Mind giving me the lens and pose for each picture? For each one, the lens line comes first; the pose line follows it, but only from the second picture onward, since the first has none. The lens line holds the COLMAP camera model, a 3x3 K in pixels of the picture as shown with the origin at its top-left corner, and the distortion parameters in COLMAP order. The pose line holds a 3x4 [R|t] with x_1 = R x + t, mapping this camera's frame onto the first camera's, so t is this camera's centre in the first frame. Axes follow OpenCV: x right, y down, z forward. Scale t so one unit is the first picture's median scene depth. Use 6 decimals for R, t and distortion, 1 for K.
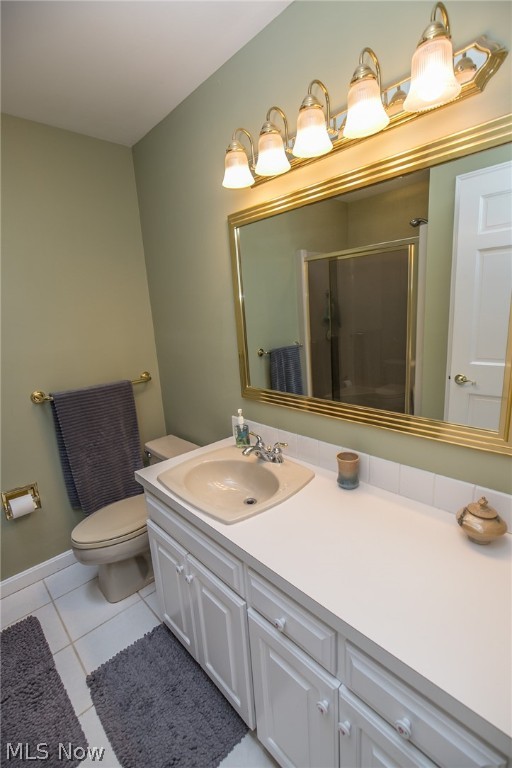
lens RADIAL K [[348.3, 0, 258.0], [0, 348.3, 381.9], [0, 0, 1]] dist [-0.008691, 0.000672]
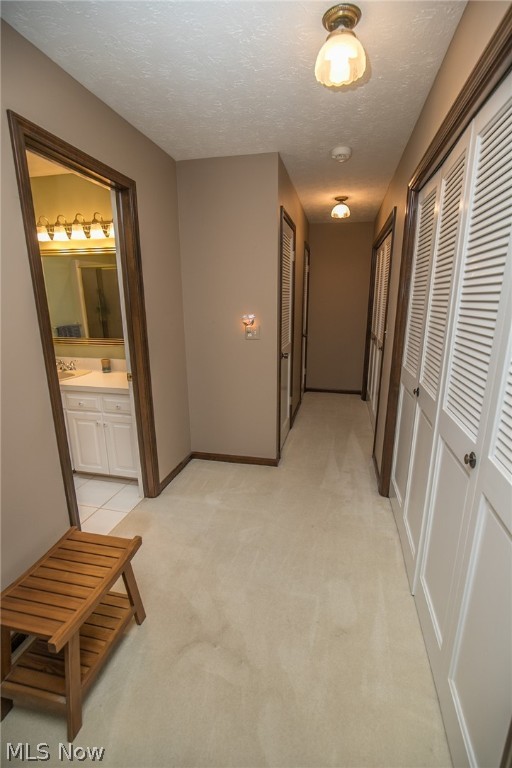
lens RADIAL K [[348.3, 0, 258.1], [0, 348.3, 384.8], [0, 0, 1]] dist [-0.008691, 0.000672]
pose [[0.829213, -0.075988, 0.553743, -0.186737], [0.067705, 0.997076, 0.035440, 0.316850], [-0.554817, 0.008104, 0.831933, -1.373525]]
